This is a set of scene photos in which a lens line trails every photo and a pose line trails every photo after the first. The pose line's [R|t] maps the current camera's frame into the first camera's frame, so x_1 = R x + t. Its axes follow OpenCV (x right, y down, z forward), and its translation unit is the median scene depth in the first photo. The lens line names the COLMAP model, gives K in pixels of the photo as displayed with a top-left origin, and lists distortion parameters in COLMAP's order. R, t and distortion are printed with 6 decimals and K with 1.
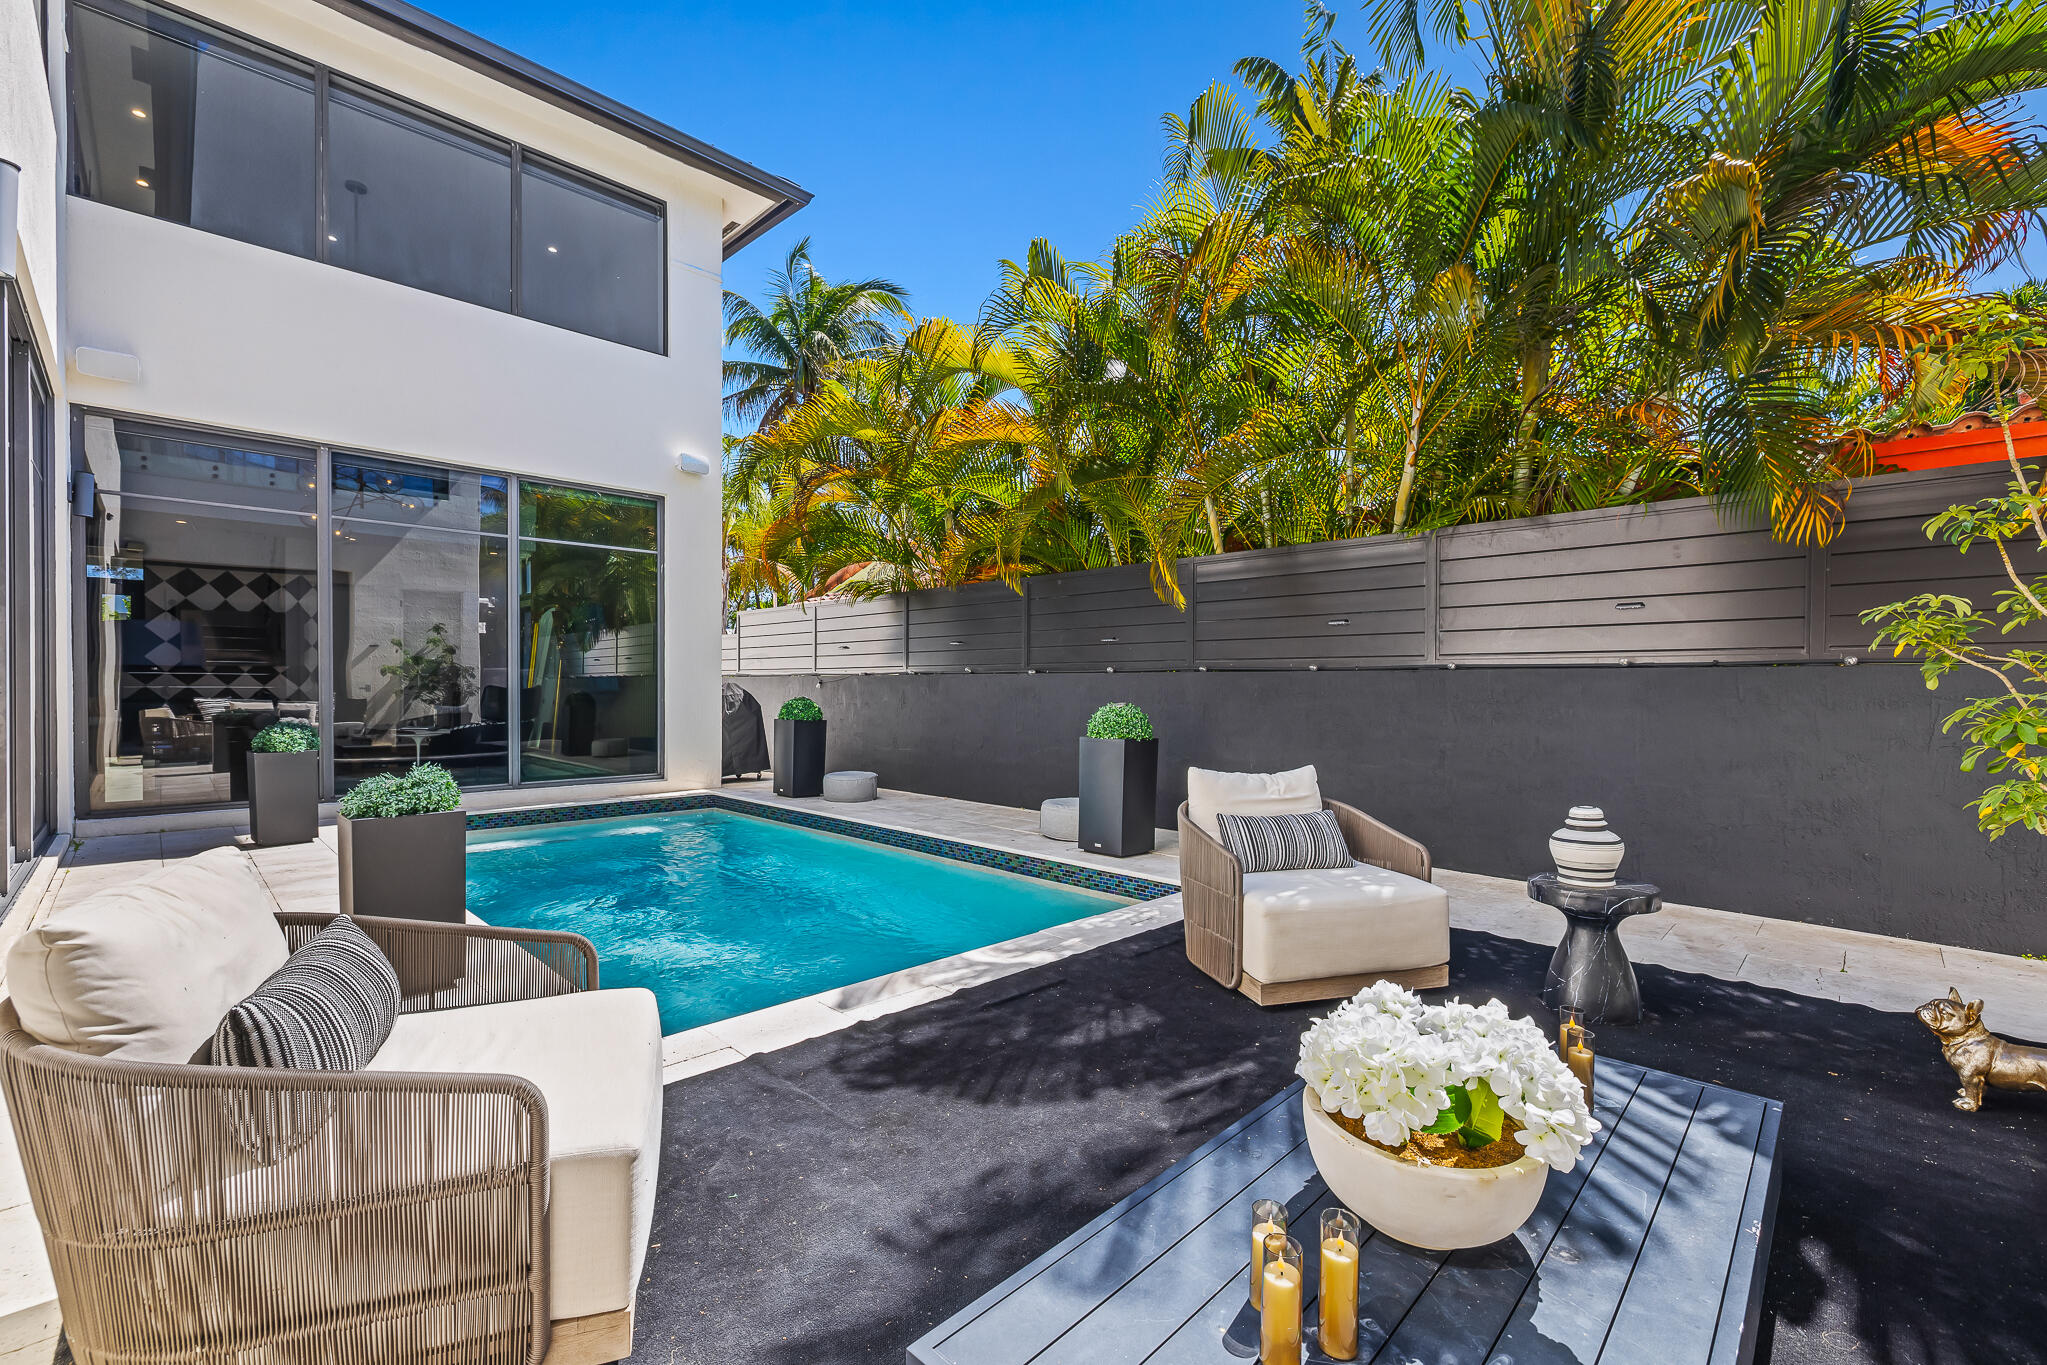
lens RADIAL K [[867.5, 0, 1026.7], [0, 867.5, 691.9], [0, 0, 1]] dist [-0.001509, 0.000684]
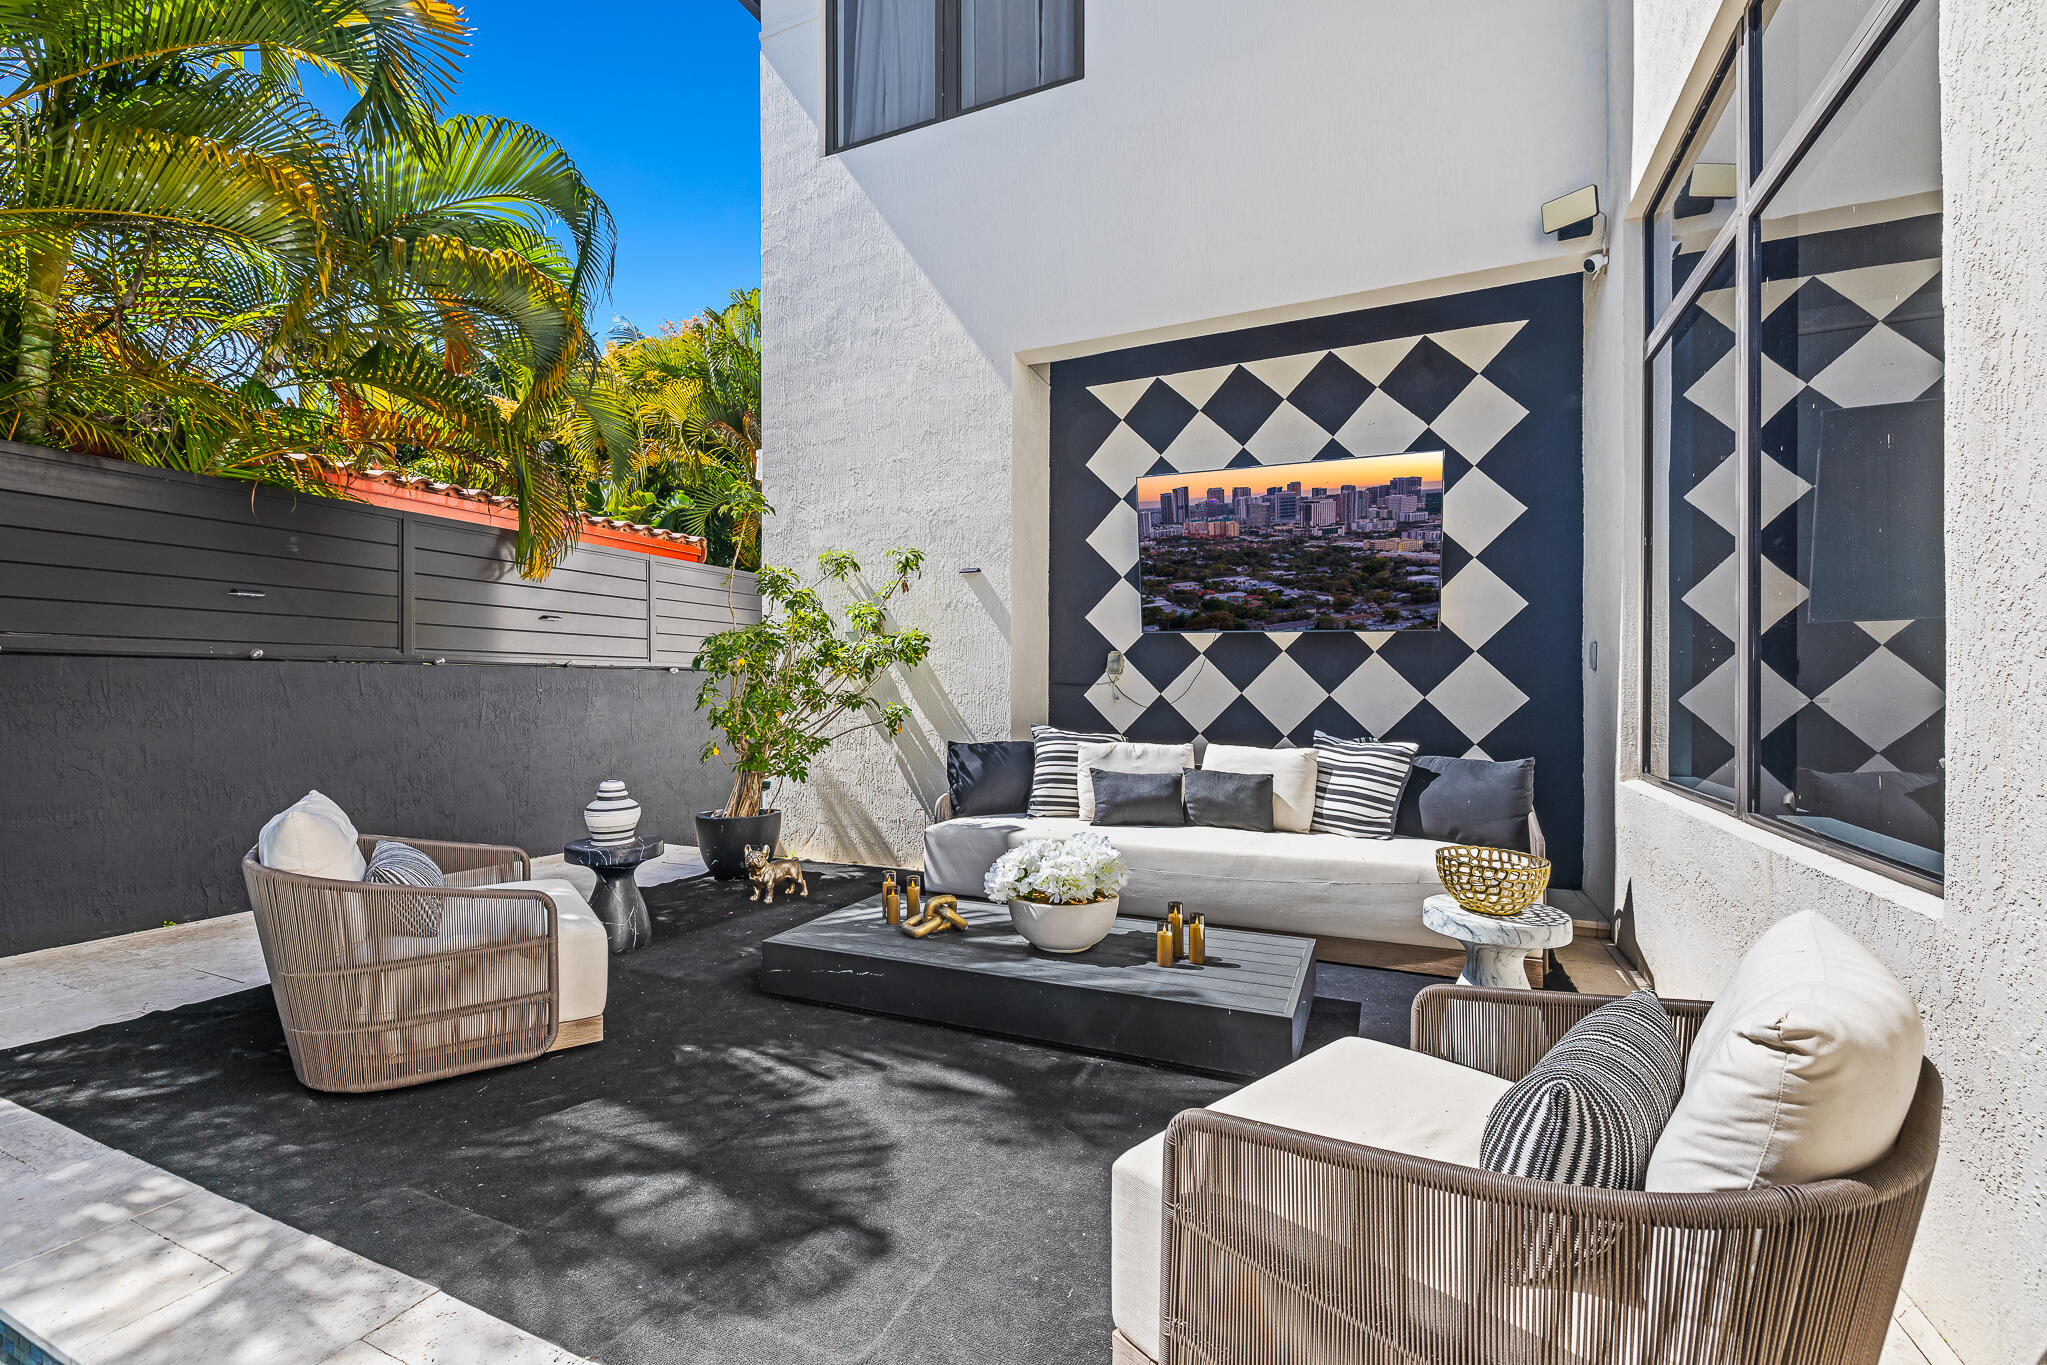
lens RADIAL K [[867.5, 0, 1018.2], [0, 867.5, 686.9], [0, 0, 1]] dist [-0.001509, 0.000684]
pose [[-0.333525, -0.010148, 0.942687, -0.718790], [0.003005, 0.999926, 0.011828, -0.016061], [-0.942737, 0.006778, -0.333470, 0.887254]]
